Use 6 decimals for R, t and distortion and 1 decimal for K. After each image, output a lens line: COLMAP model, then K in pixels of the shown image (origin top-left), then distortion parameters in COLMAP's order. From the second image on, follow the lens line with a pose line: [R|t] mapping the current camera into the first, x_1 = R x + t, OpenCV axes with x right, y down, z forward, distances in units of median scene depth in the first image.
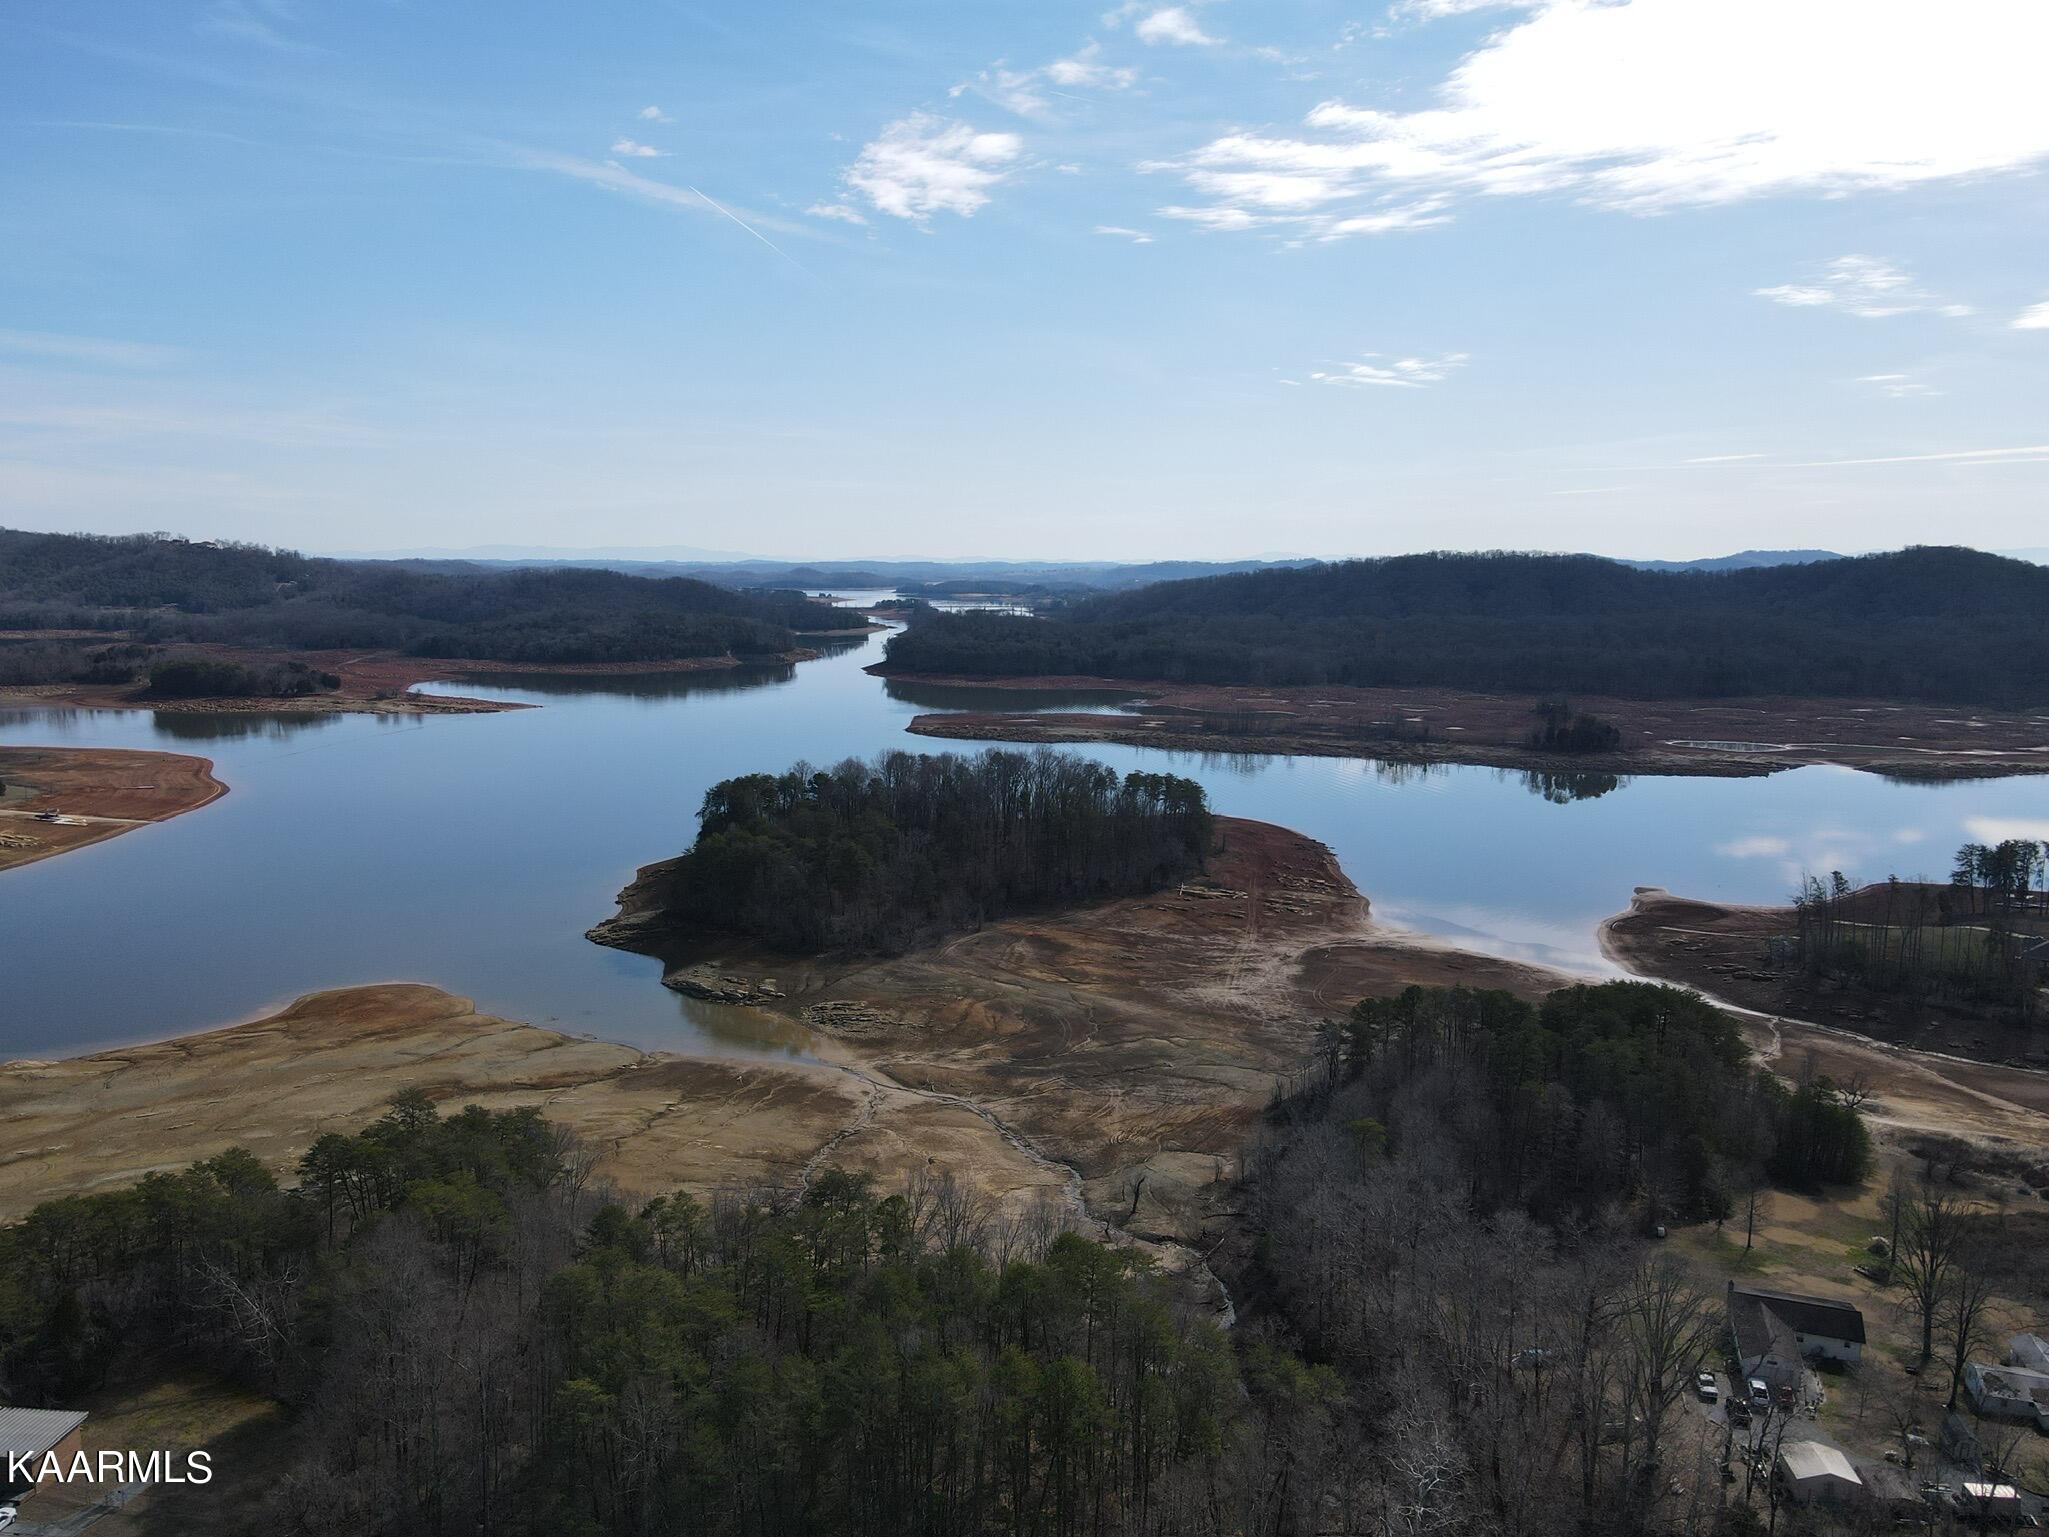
lens RADIAL K [[1508.5, 0, 1020.4], [0, 1508.5, 748.0], [0, 0, 1]] dist [0.003706, 0.030610]
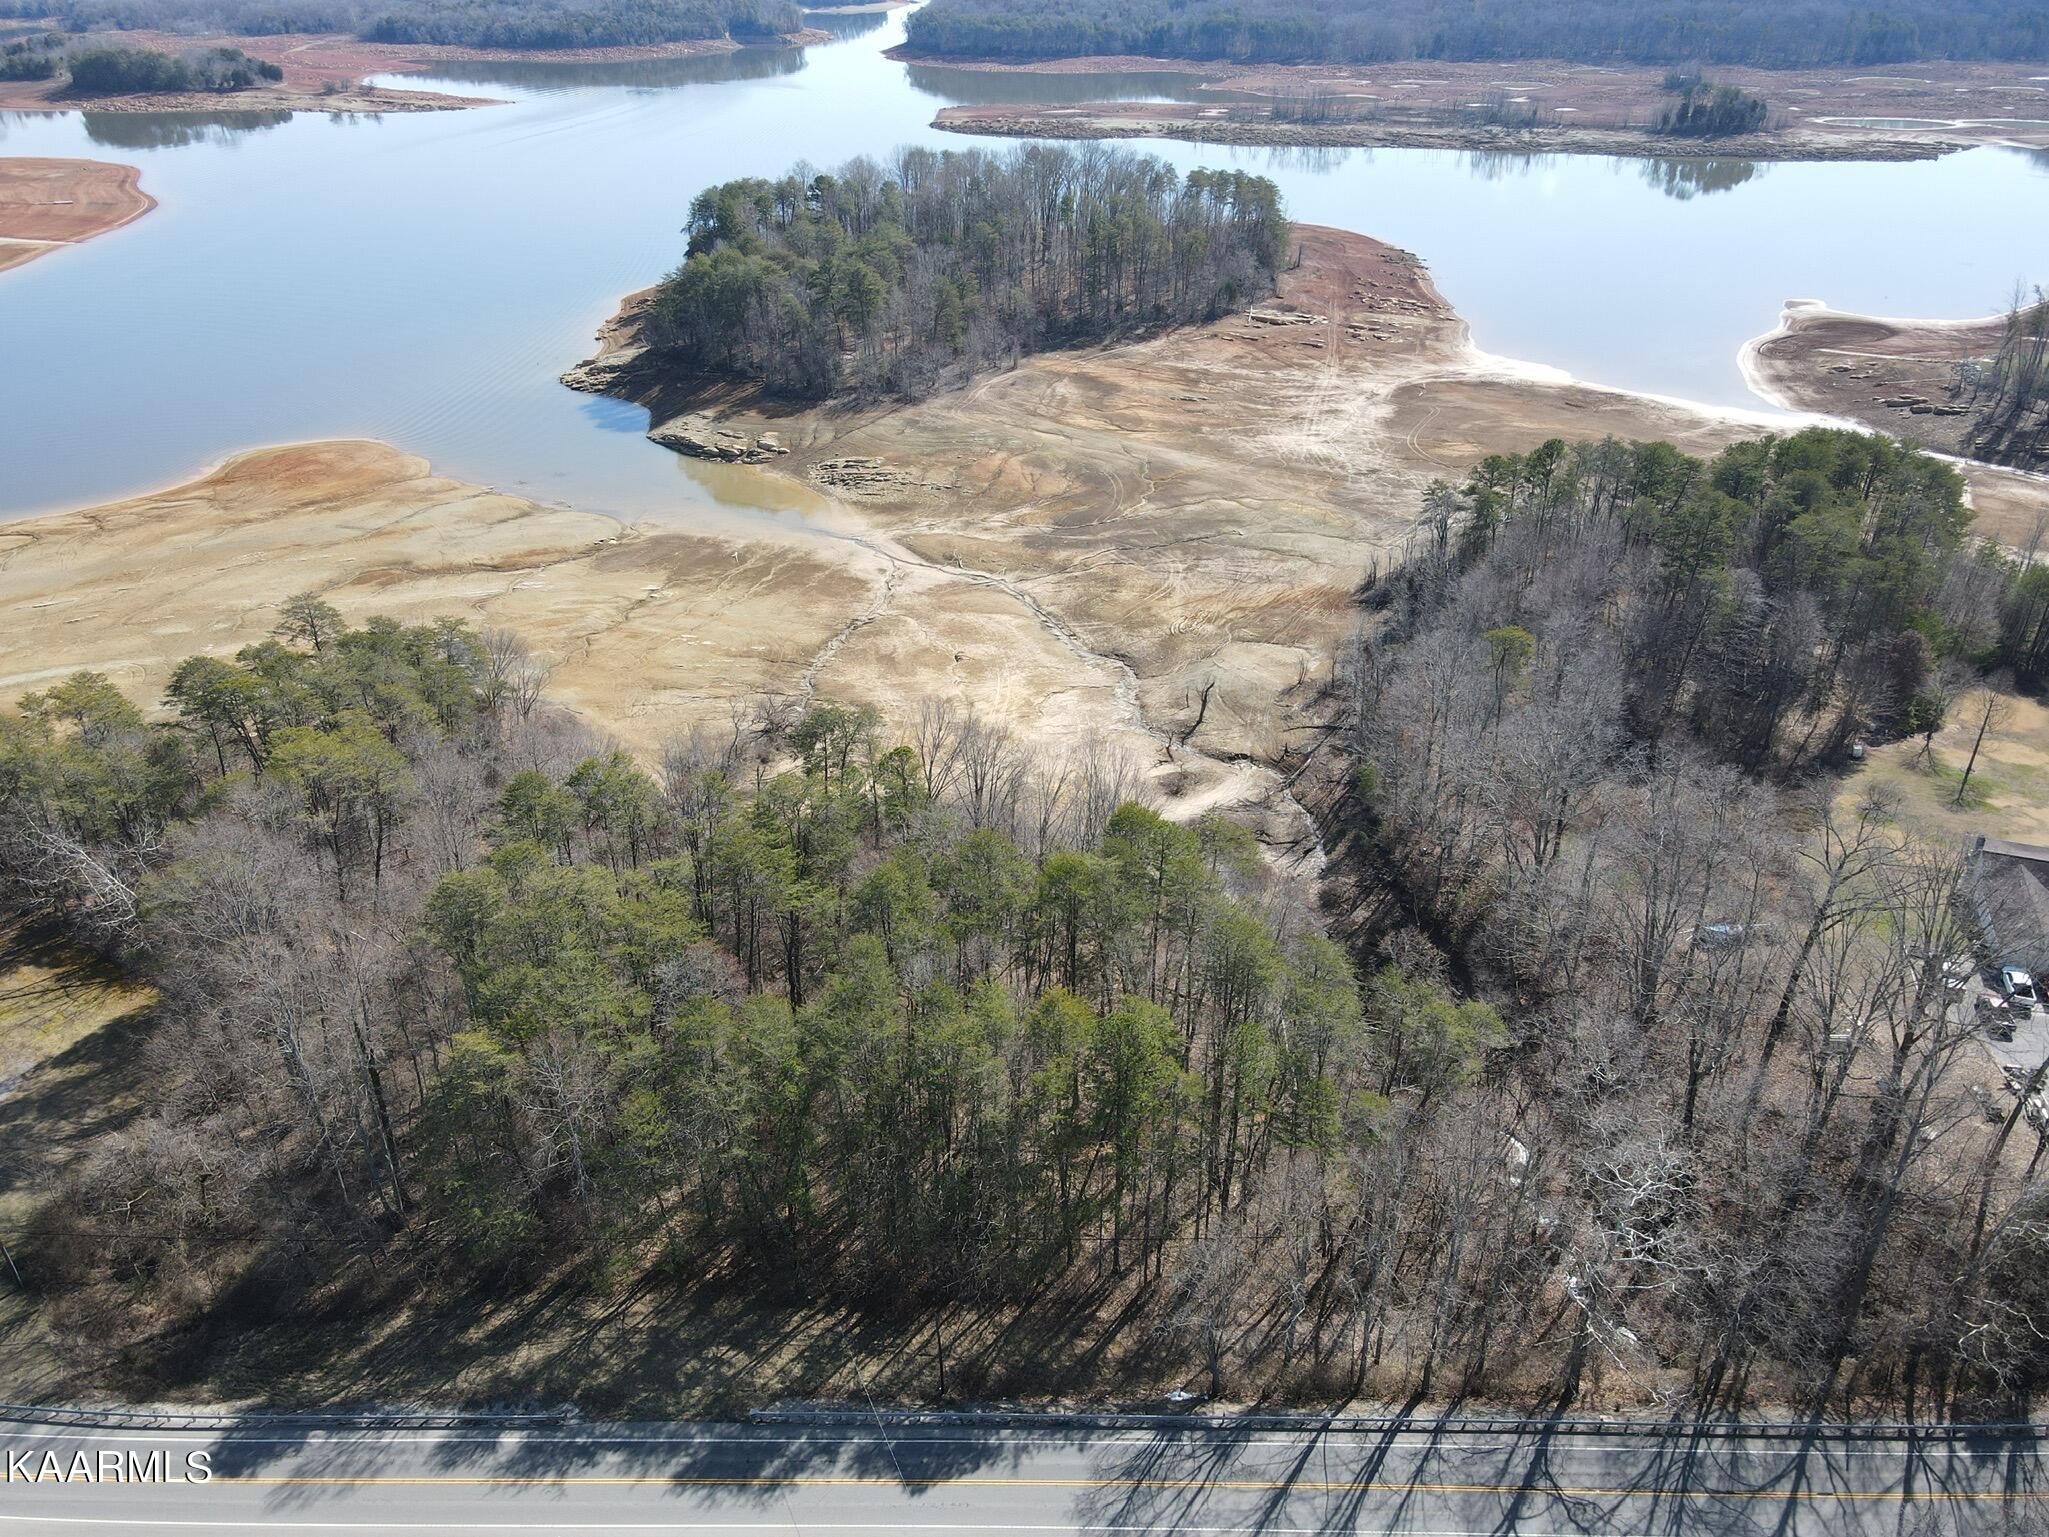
lens RADIAL K [[1508.5, 0, 1021.1], [0, 1508.5, 760.9], [0, 0, 1]] dist [0.003706, 0.030610]
pose [[0.999581, -0.005698, -0.028392, -0.000395], [0.015915, 0.927209, 0.374207, 0.007949], [0.024193, -0.374502, 0.926911, 0.131174]]
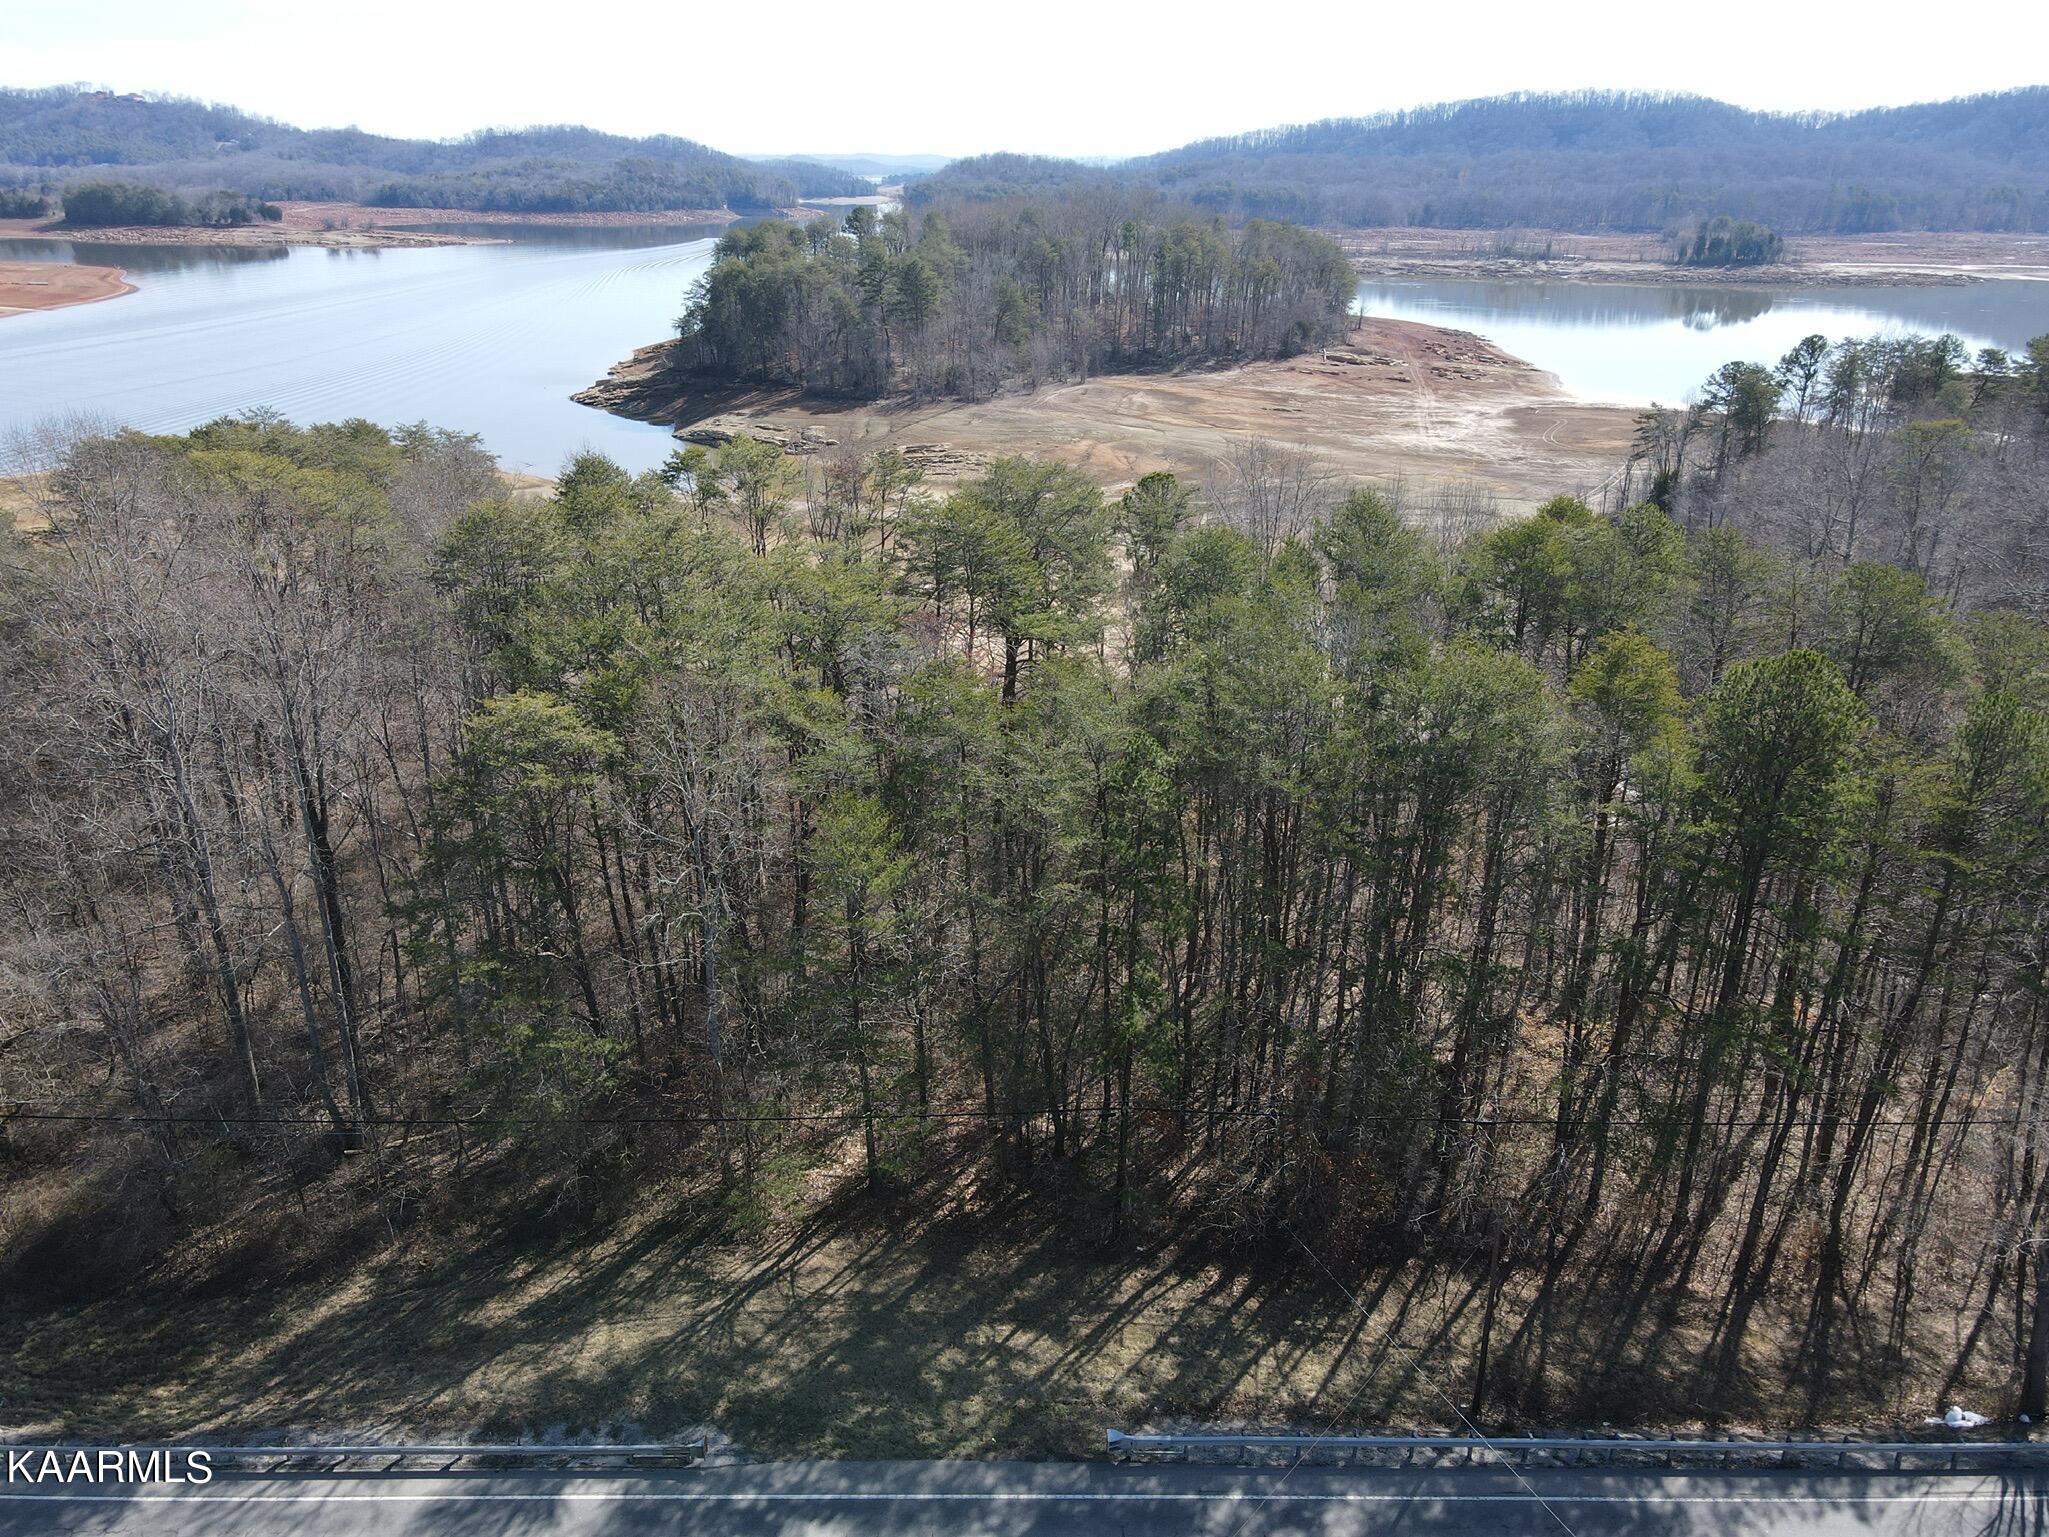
lens RADIAL K [[1508.5, 0, 1019.6], [0, 1508.5, 760.6], [0, 0, 1]] dist [0.003706, 0.030610]
pose [[0.999978, -0.001760, -0.006438, -0.057122], [0.003331, 0.967447, 0.253053, 0.118145], [0.005783, -0.253069, 0.967431, 0.220331]]
